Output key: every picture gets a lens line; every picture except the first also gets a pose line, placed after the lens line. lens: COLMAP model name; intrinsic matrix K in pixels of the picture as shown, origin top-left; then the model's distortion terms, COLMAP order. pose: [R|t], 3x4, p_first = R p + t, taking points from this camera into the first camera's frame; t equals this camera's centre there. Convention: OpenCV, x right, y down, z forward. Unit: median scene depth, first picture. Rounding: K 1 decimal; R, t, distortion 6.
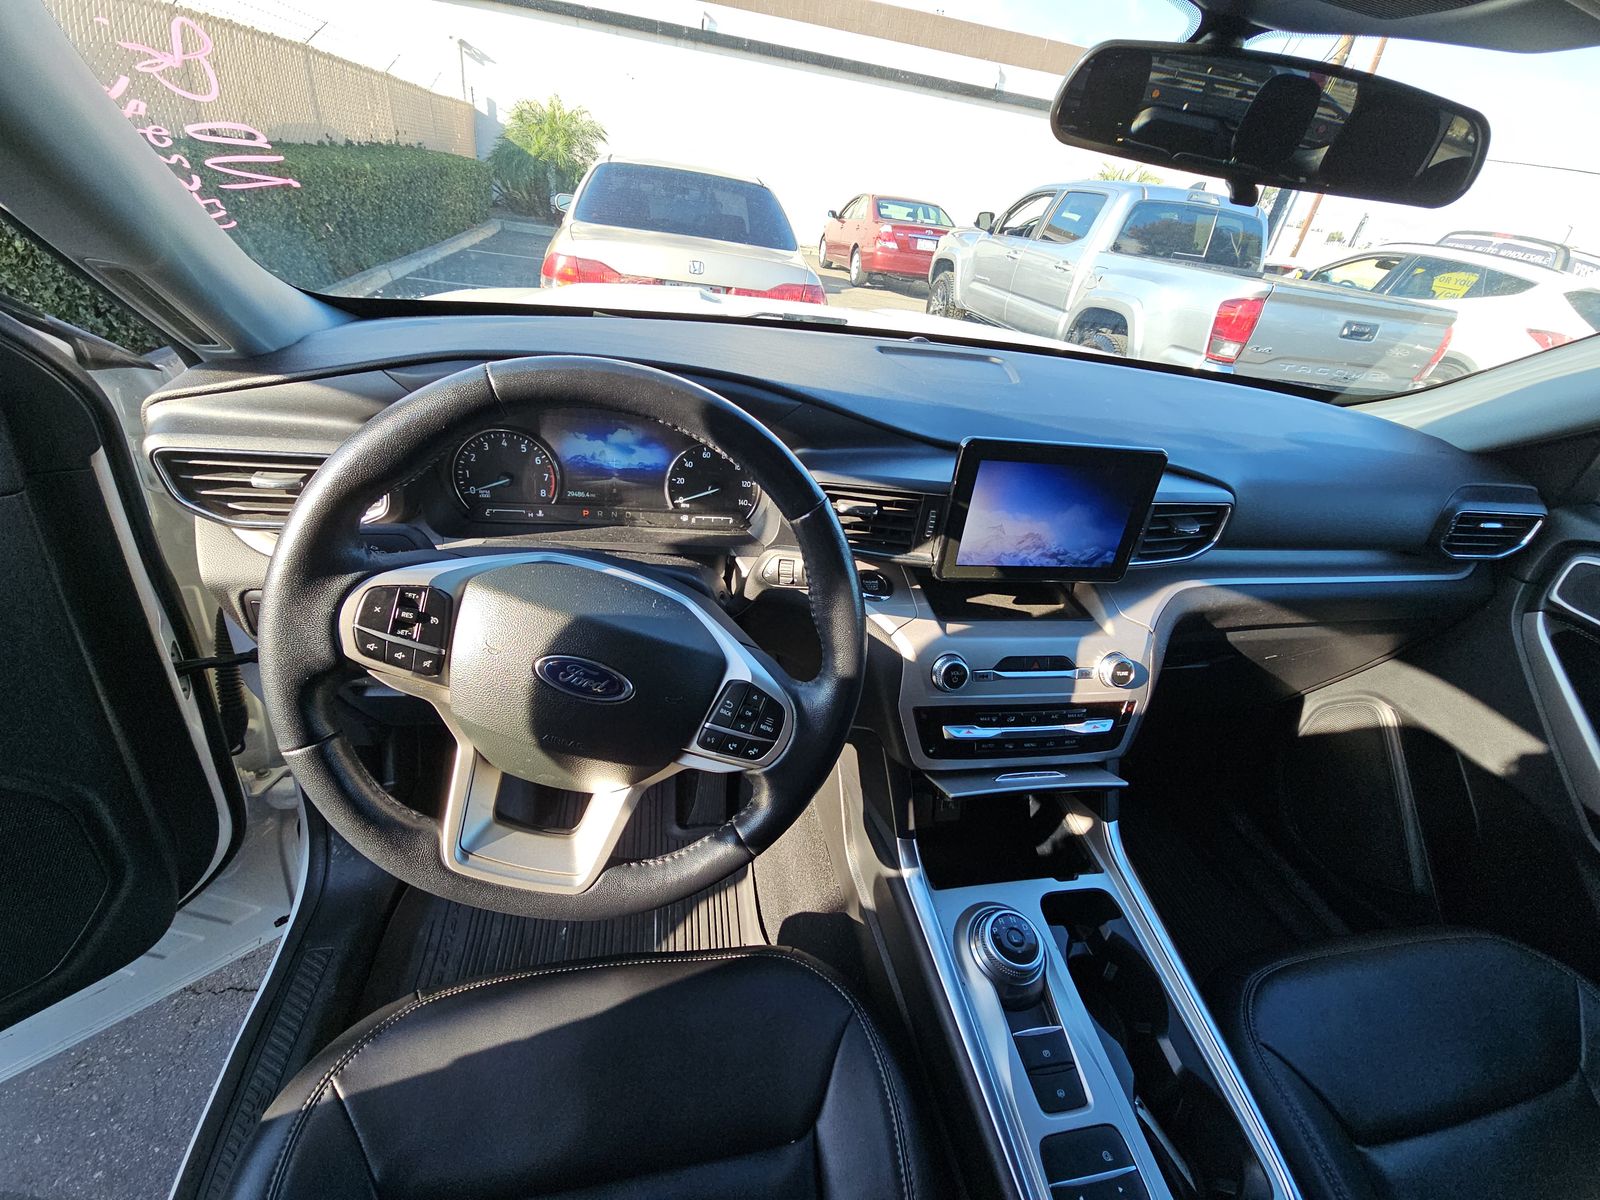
lens RADIAL K [[653.3, 0, 802.2], [0, 653.3, 598.7], [0, 0, 1]] dist [-0.000351, -0.005925]
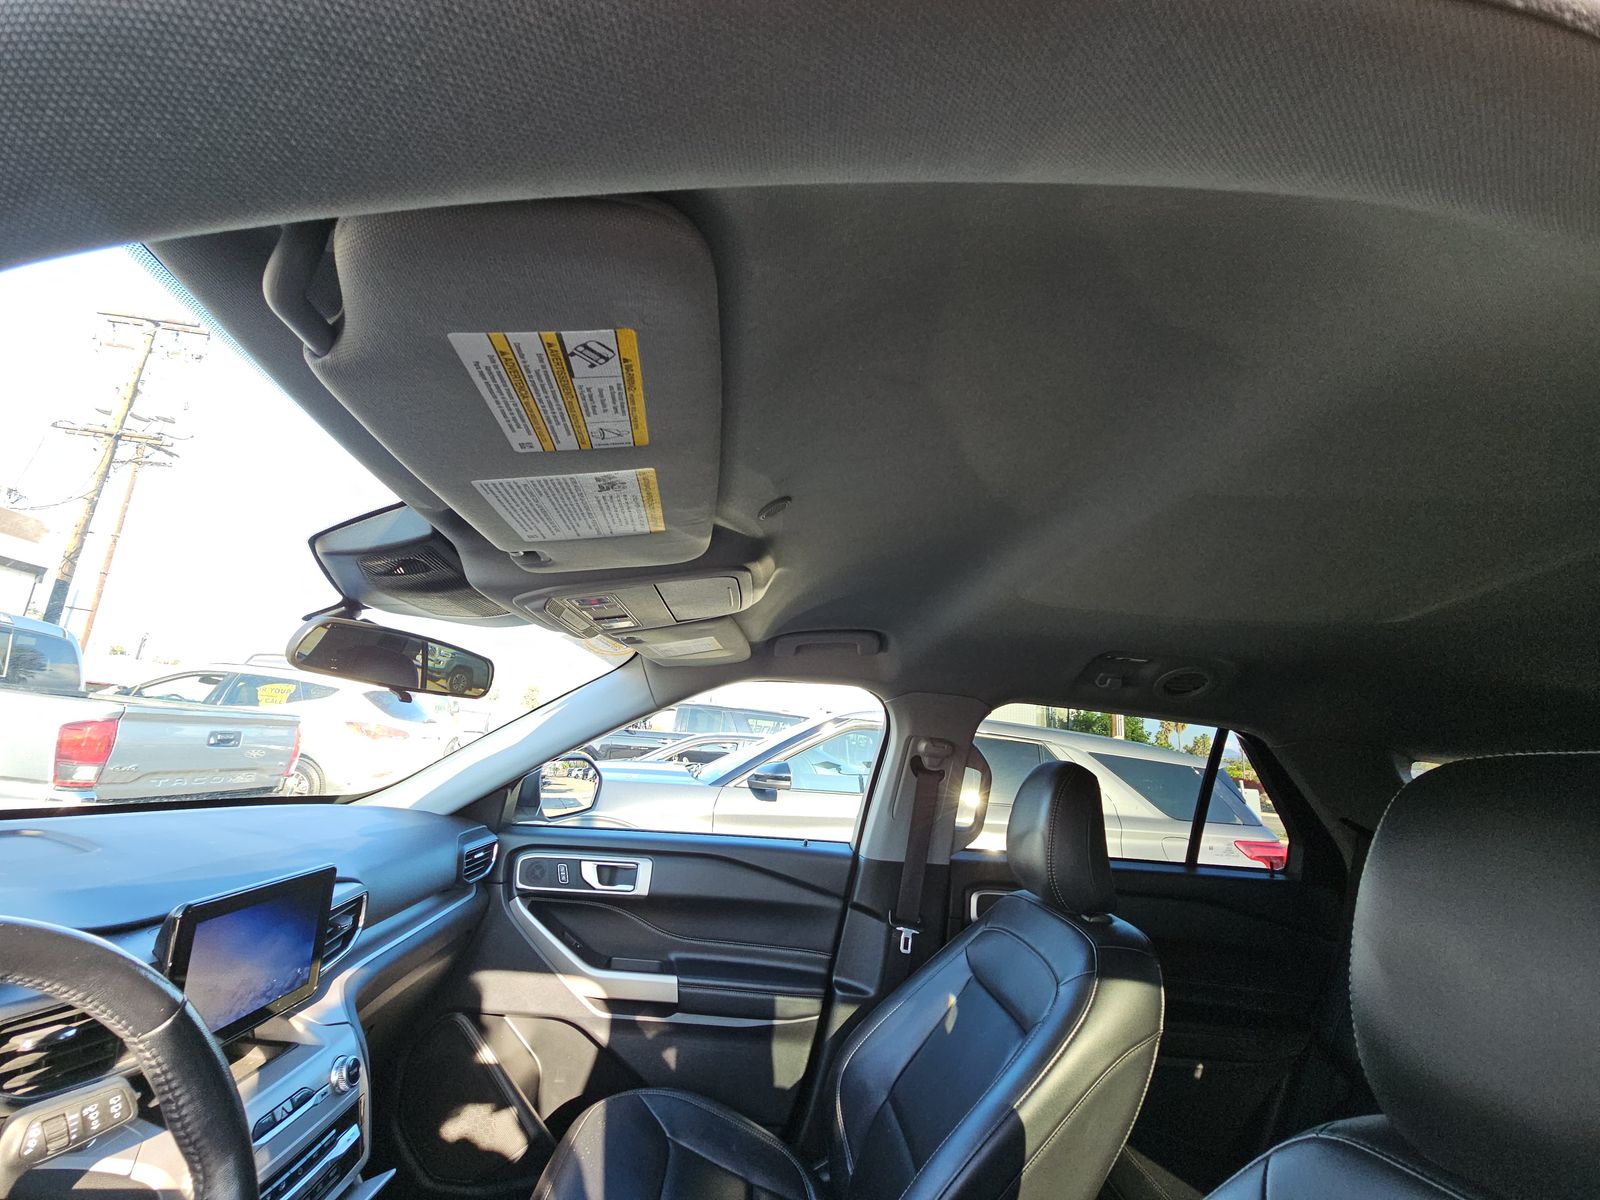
lens RADIAL K [[653.3, 0, 802.2], [0, 653.3, 598.7], [0, 0, 1]] dist [-0.000351, -0.005925]
pose [[0.133883, 0.110327, 0.984837, -0.573994], [0.456323, 0.875294, -0.160091, -0.061146], [-0.879684, 0.470837, 0.066842, -0.097126]]
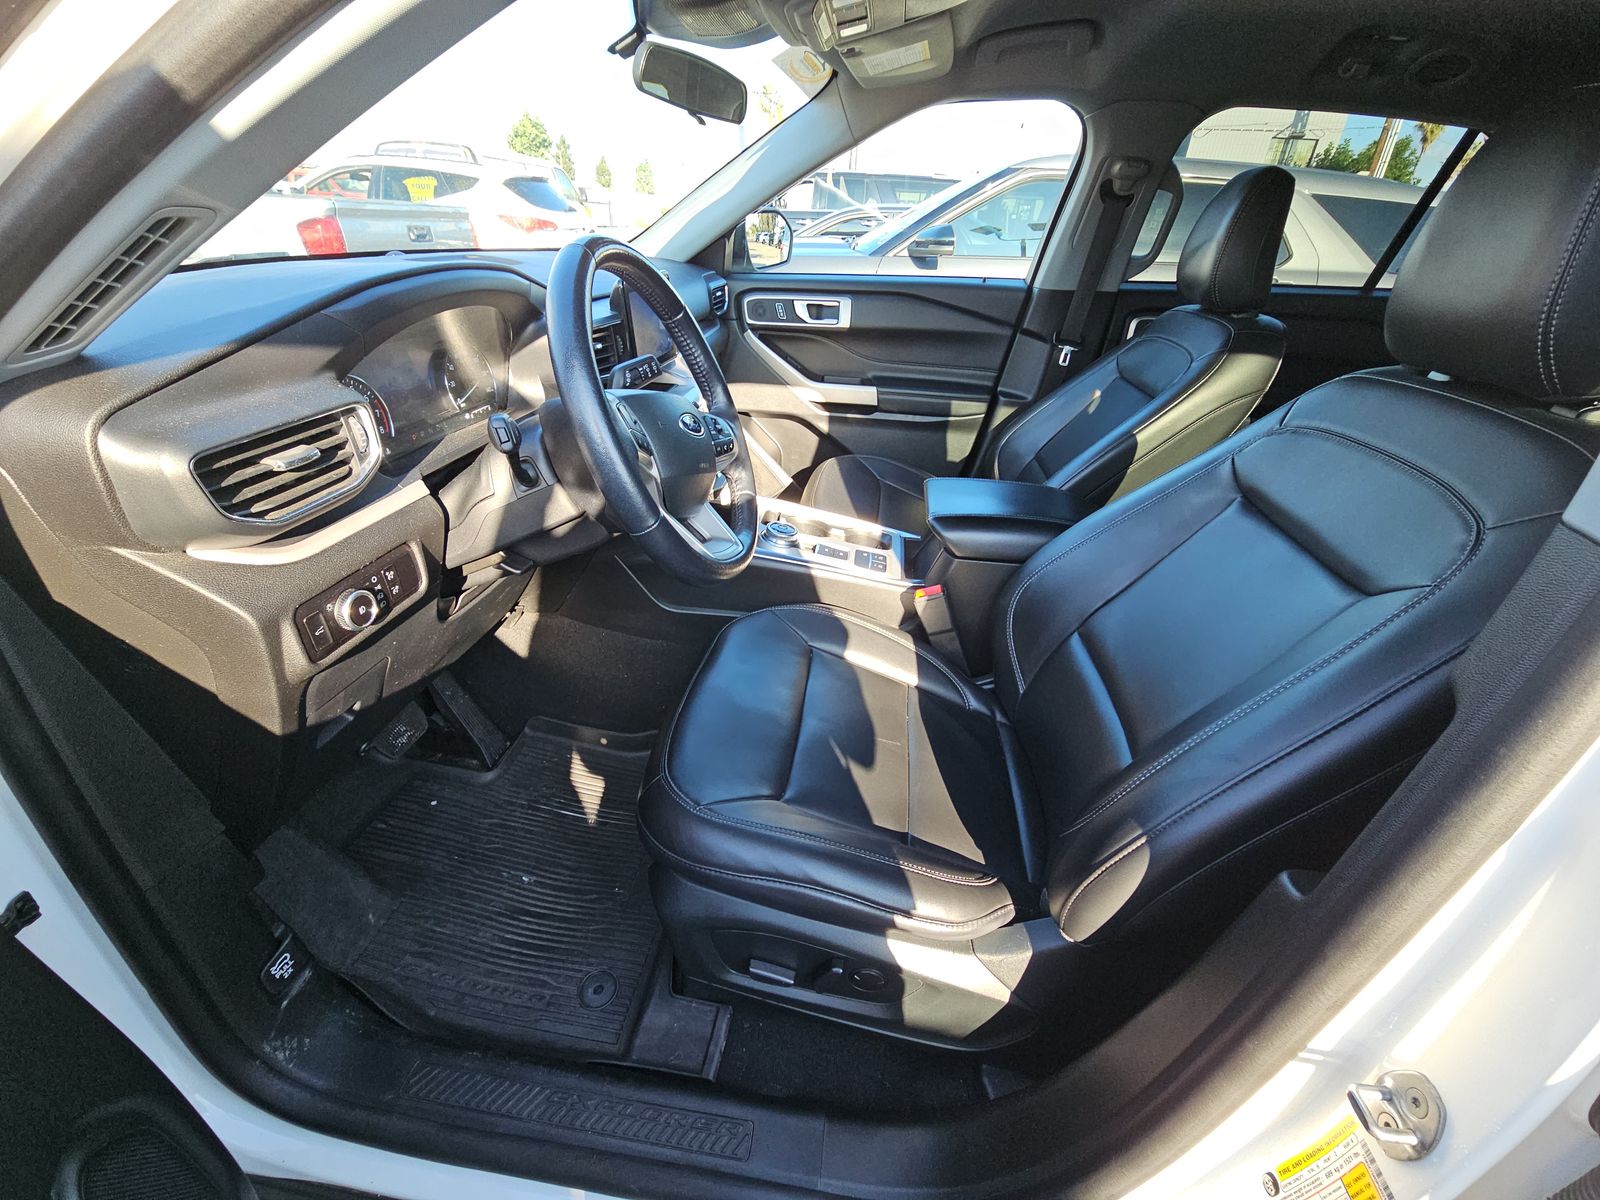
lens RADIAL K [[653.6, 0, 797.1], [0, 653.6, 601.2], [0, 0, 1]] dist [-0.000071, 0.000142]
pose [[0.321759, -0.567668, 0.757776, -1.151168], [0.494750, 0.783183, 0.376626, -0.015015], [-0.807276, 0.253727, 0.532850, -0.007049]]
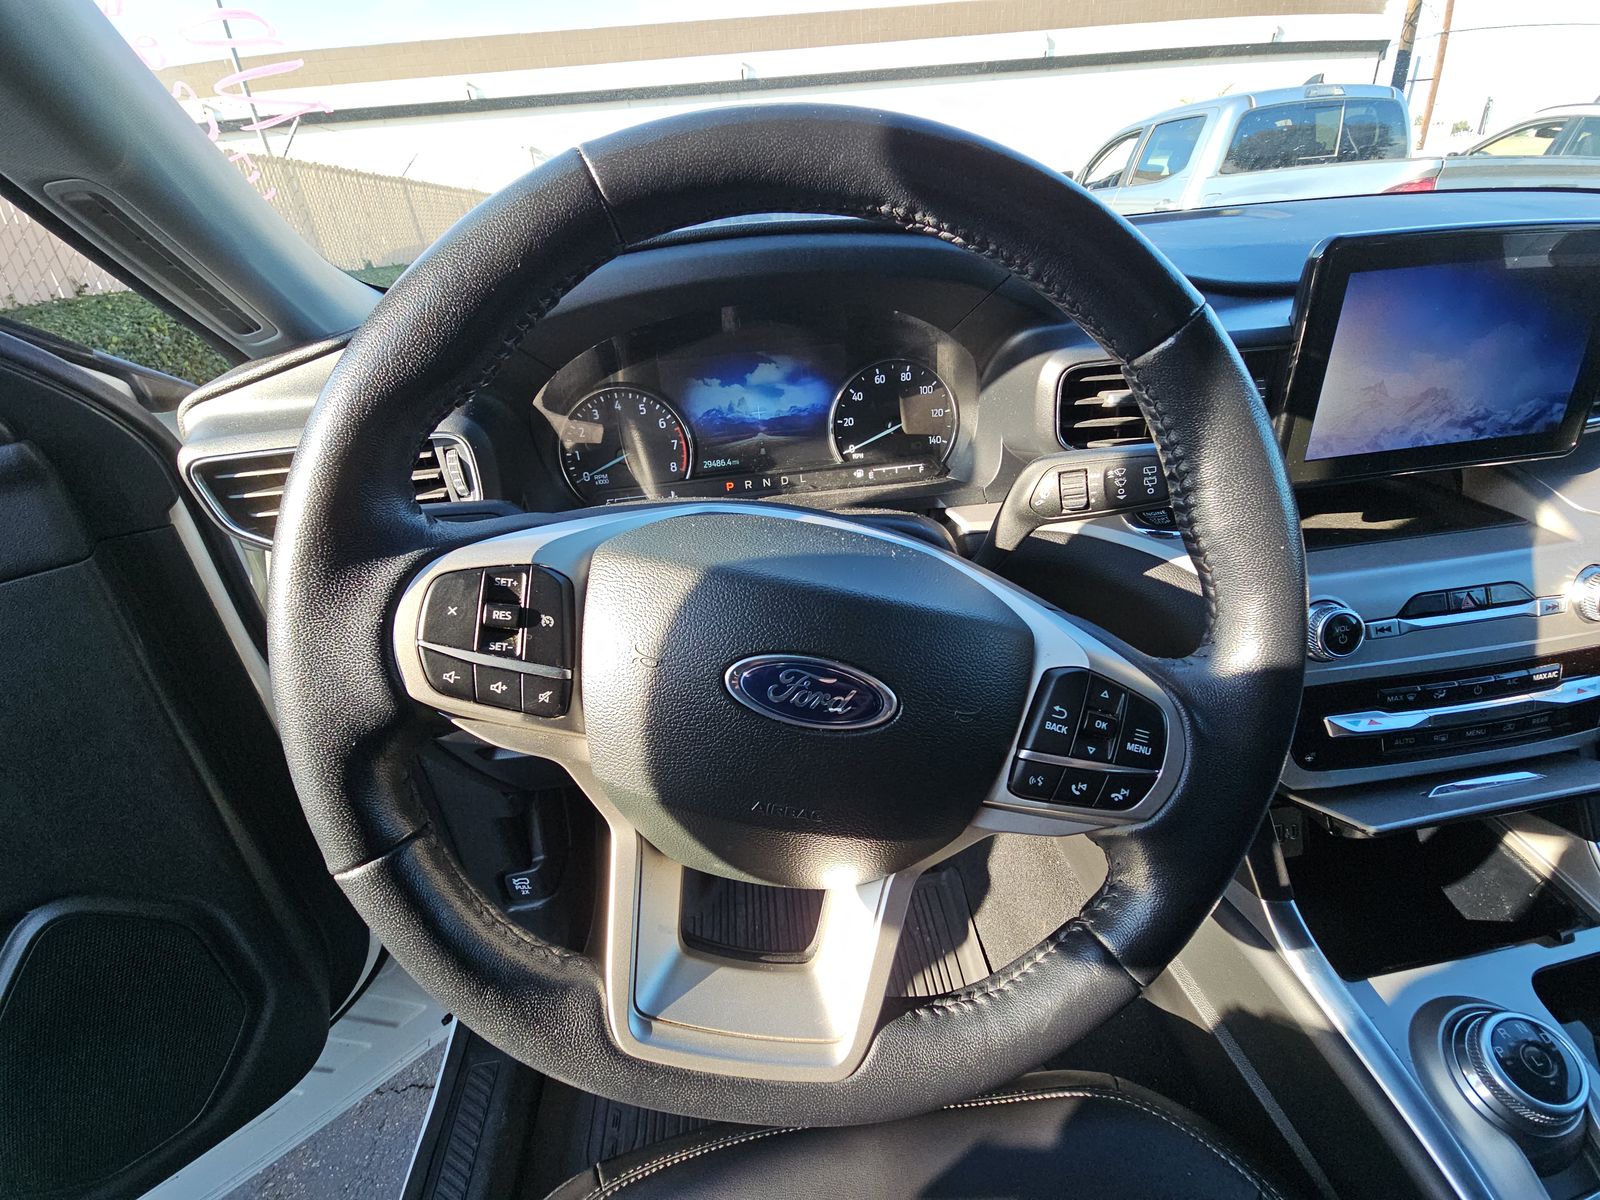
lens RADIAL K [[652.3, 0, 800.0], [0, 652.3, 600.0], [0, 0, 1]] dist [-0.004203, -0.000265]
pose [[0.976353, -0.138792, -0.165746, -0.155550], [0.133169, 0.990088, -0.044626, 0.044408], [0.170297, 0.021499, 0.985158, 0.295592]]
